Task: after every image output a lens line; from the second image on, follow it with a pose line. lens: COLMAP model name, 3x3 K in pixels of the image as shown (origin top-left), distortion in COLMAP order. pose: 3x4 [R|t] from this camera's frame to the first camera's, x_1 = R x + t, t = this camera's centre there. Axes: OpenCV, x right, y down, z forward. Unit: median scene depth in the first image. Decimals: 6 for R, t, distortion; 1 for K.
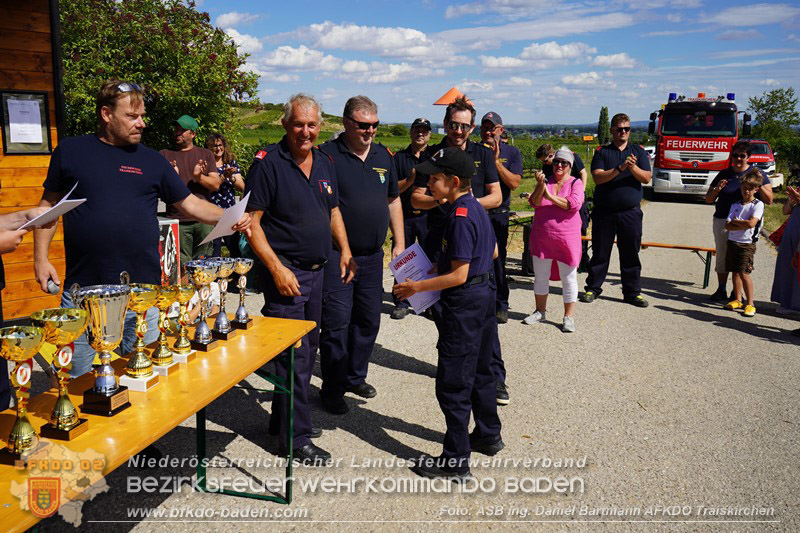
lens RADIAL K [[675.1, 0, 385.3], [0, 675.1, 266.0], [0, 0, 1]] dist [-0.002145, -0.020996]
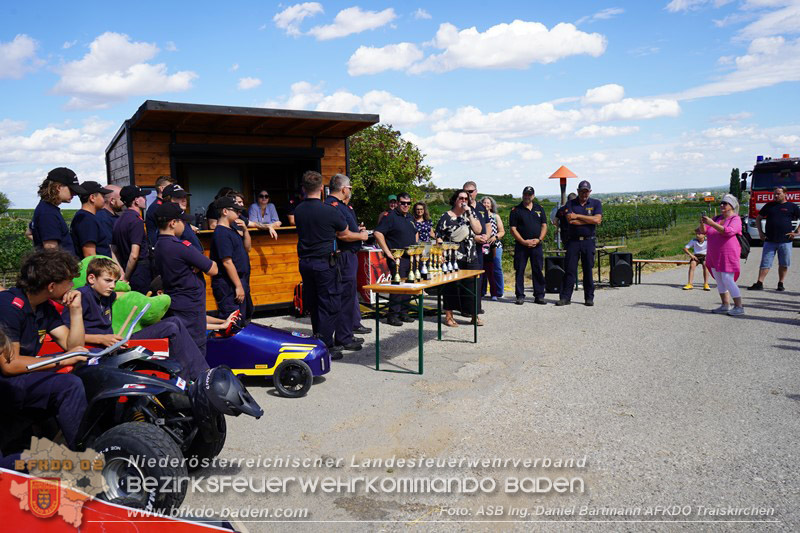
lens RADIAL K [[658.2, 0, 401.7], [0, 658.2, 248.1], [0, 0, 1]] dist [-0.020092, 0.019092]
pose [[0.981241, -0.043159, -0.187890, 0.026603], [0.017159, 0.990303, -0.137862, 0.129561], [0.192018, 0.132051, 0.972467, -0.540862]]
